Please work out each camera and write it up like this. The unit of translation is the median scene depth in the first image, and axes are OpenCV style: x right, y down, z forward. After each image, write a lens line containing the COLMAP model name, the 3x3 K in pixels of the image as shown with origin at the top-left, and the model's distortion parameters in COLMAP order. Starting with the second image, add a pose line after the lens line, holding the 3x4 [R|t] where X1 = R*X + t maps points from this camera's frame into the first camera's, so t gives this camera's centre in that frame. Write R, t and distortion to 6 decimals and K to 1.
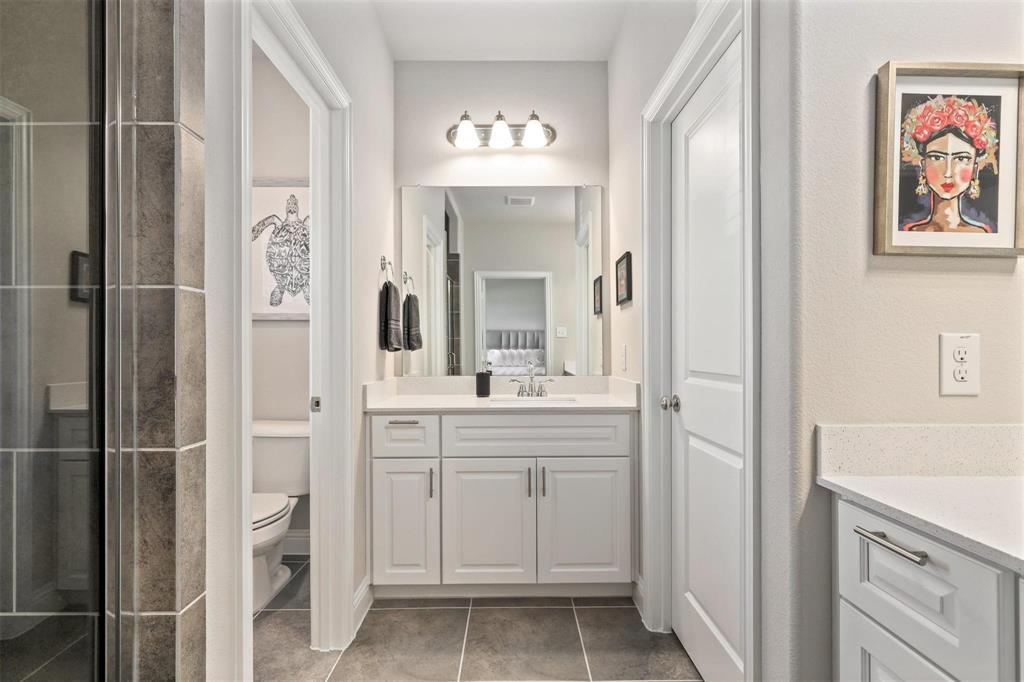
lens RADIAL K [[457.1, 0, 517.7], [0, 457.1, 349.6], [0, 0, 1]] dist [-0.001810, -0.000196]
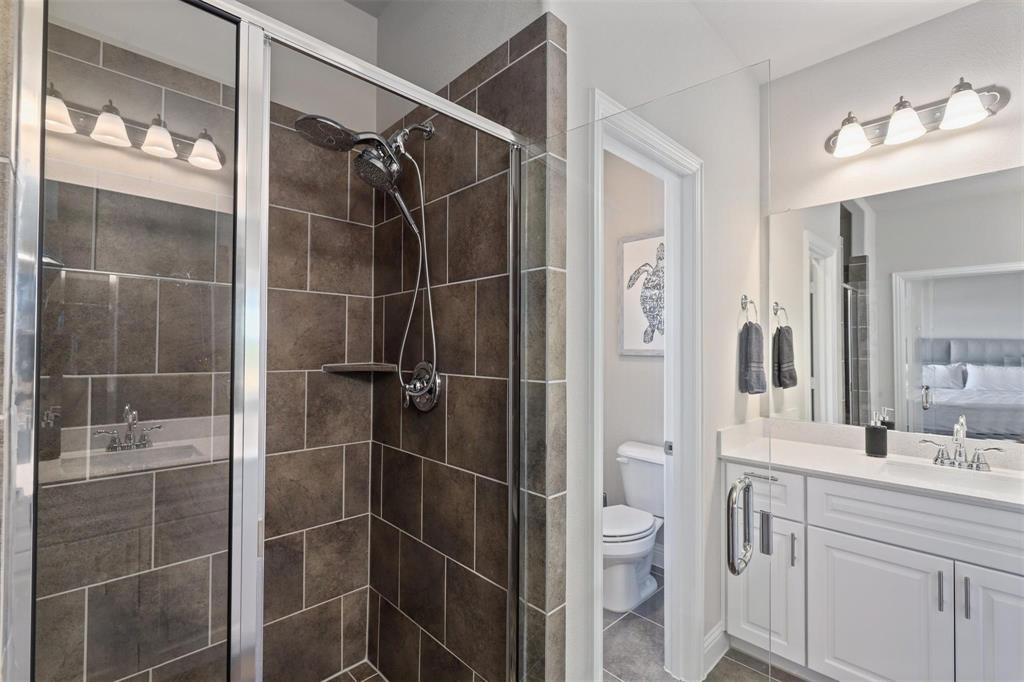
lens RADIAL K [[457.1, 0, 517.7], [0, 457.1, 349.6], [0, 0, 1]] dist [-0.001810, -0.000196]
pose [[0.687882, 0.003085, -0.725816, 0.088854], [-0.005351, 0.999985, -0.000821, -0.098089], [0.725802, 0.004449, 0.687889, -0.015055]]
